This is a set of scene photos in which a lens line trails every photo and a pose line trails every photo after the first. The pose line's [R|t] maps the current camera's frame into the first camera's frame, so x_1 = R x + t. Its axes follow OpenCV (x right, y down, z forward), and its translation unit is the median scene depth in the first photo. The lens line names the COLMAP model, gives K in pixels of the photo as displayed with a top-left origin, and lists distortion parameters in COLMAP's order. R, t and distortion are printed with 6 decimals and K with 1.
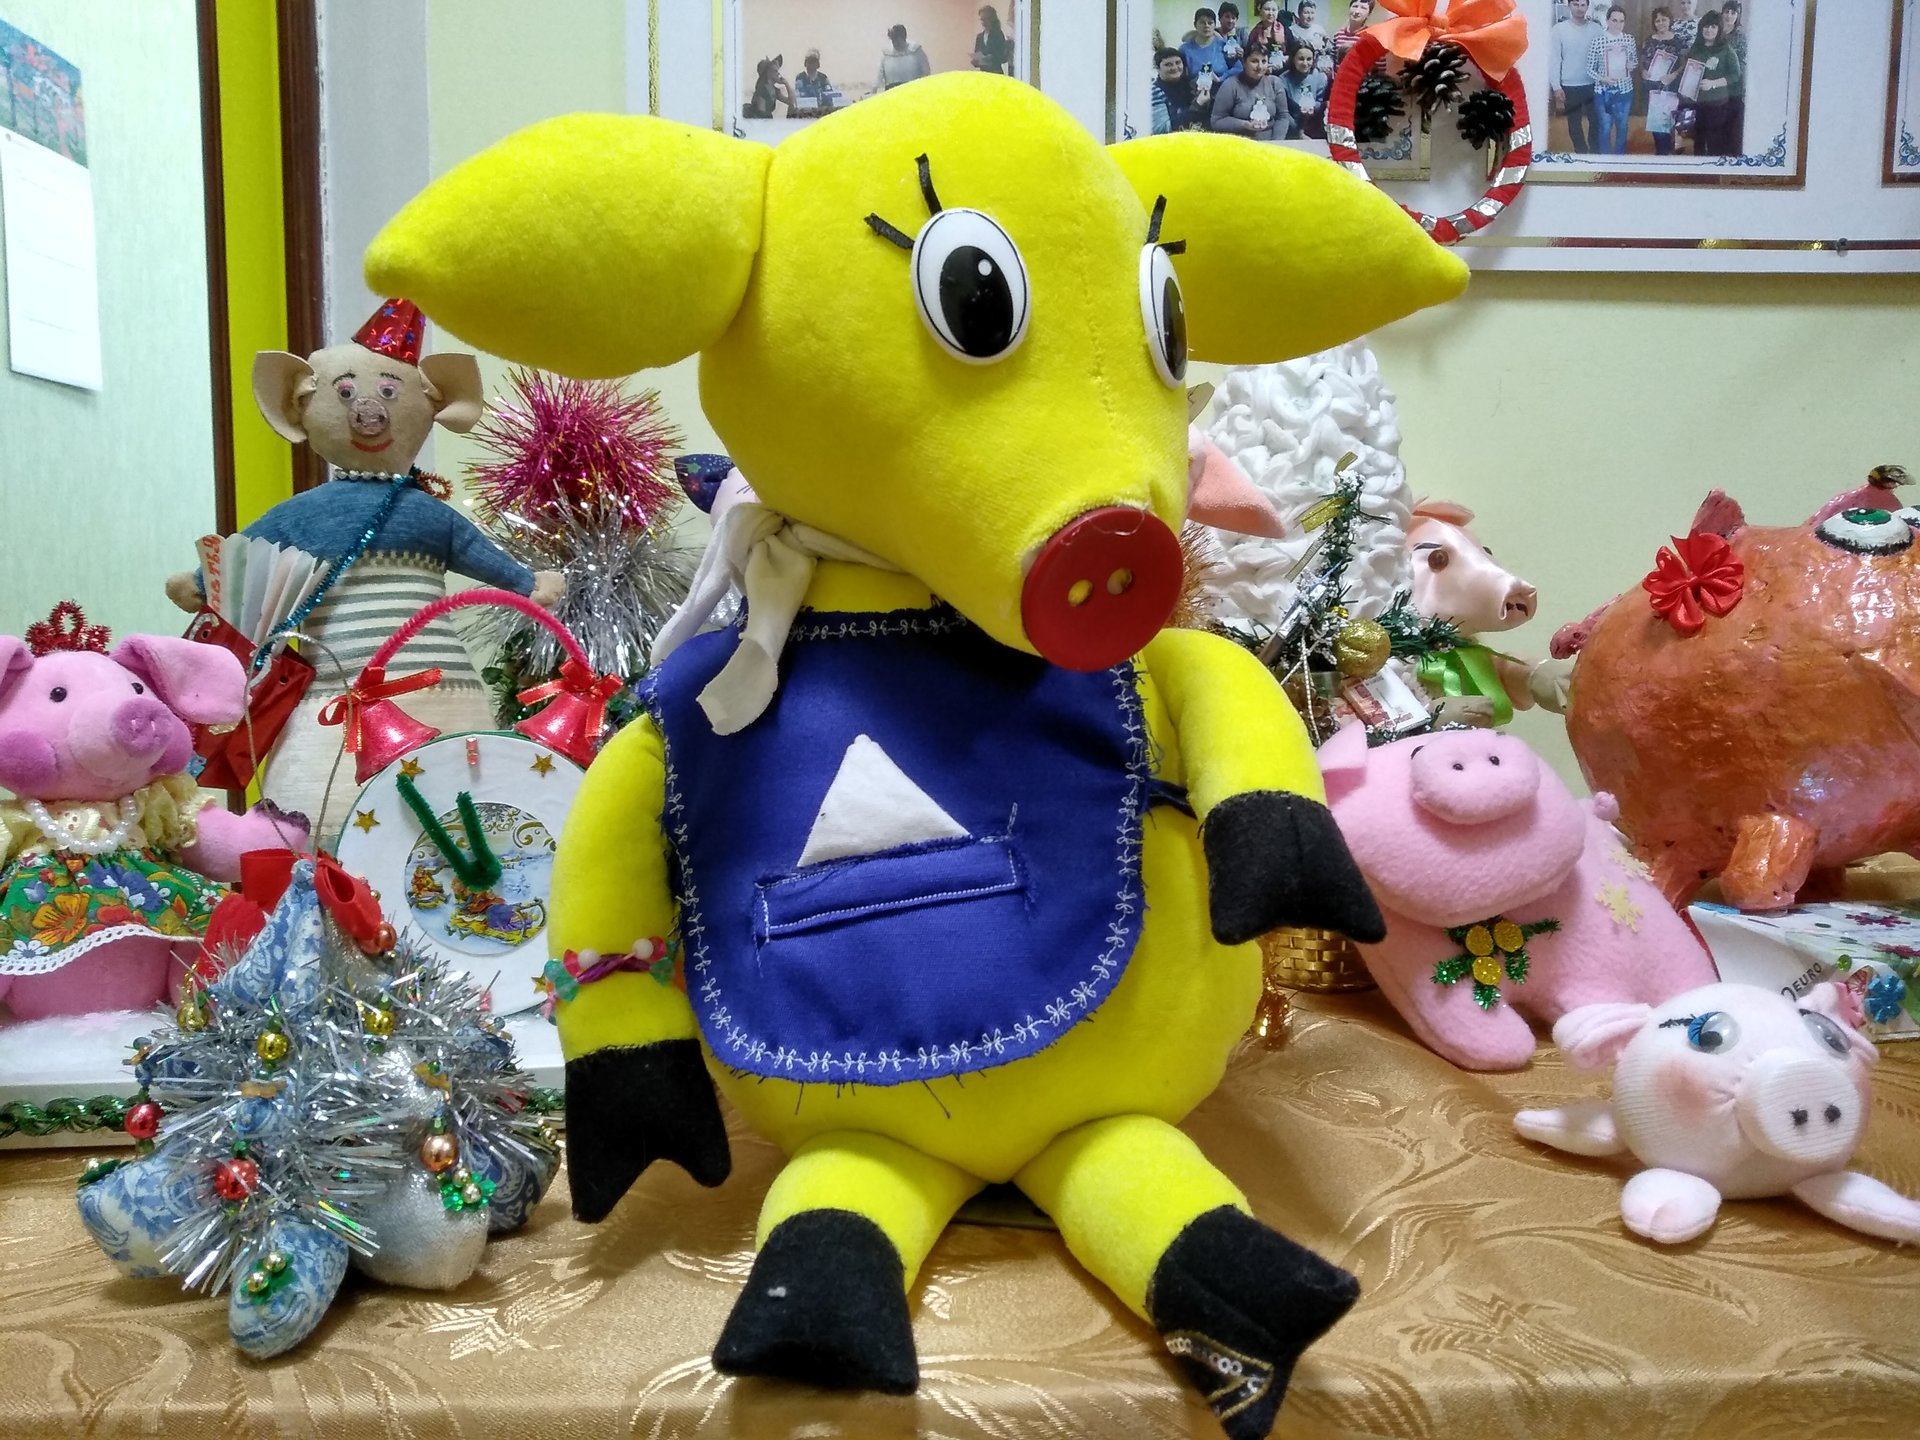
lens RADIAL K [[1480.2, 0, 960.0], [0, 1480.2, 720.0], [0, 0, 1]] dist [-0.014224, -0.000484]
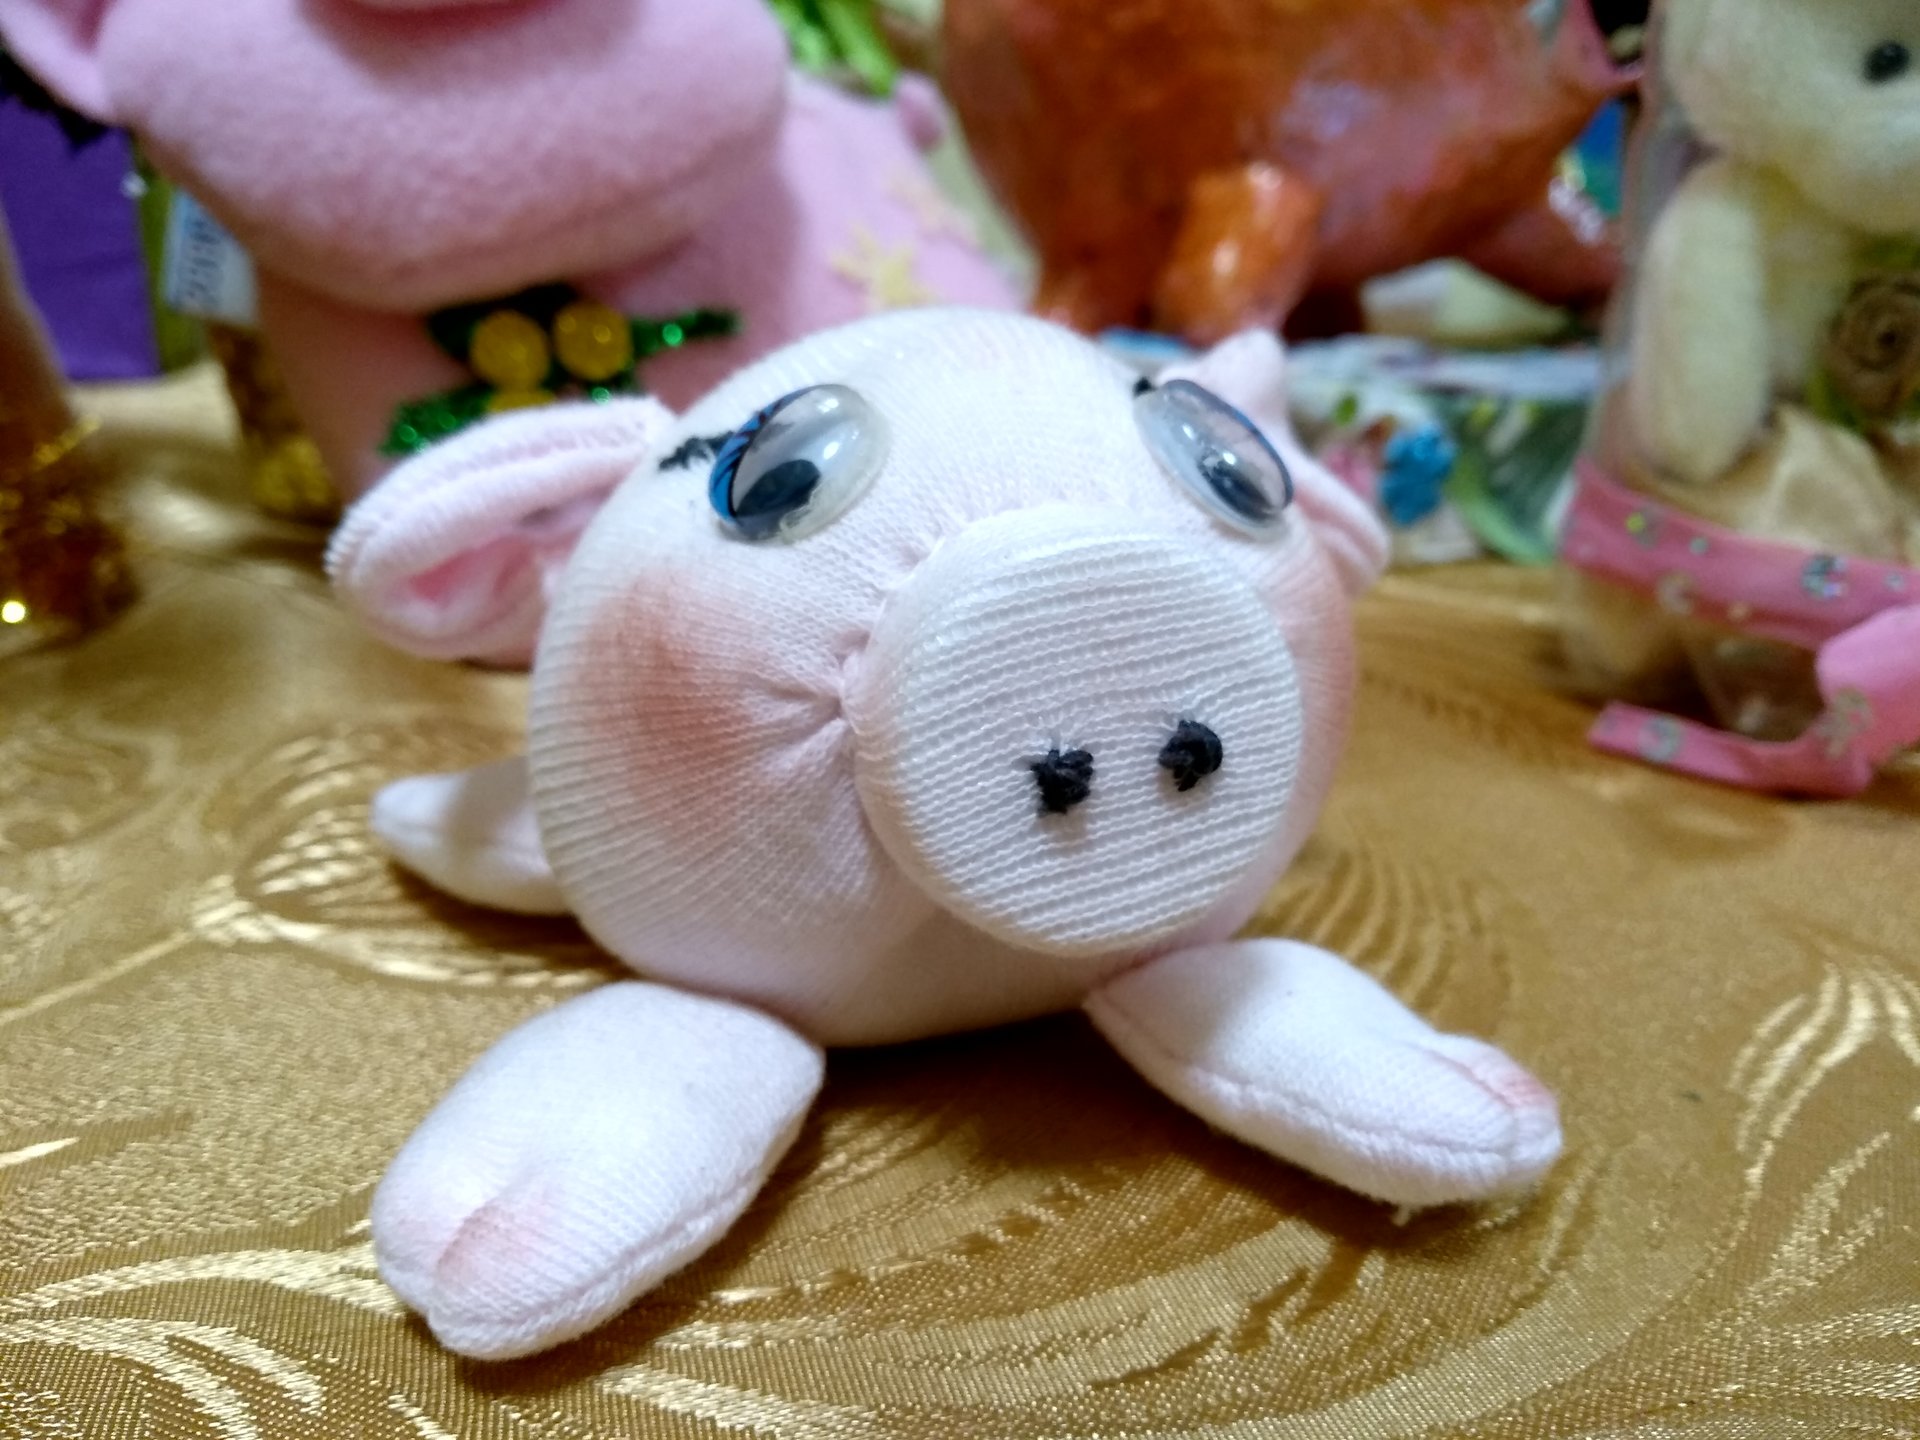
lens RADIAL K [[1564.3, 0, 960.0], [0, 1564.3, 720.0], [0, 0, 1]] dist [-0.002570, -0.181068]
pose [[0.961957, -0.071553, 0.263664, 0.365985], [0.003210, 0.967987, 0.250978, 0.147581], [-0.273182, -0.240584, 0.931392, 0.578105]]
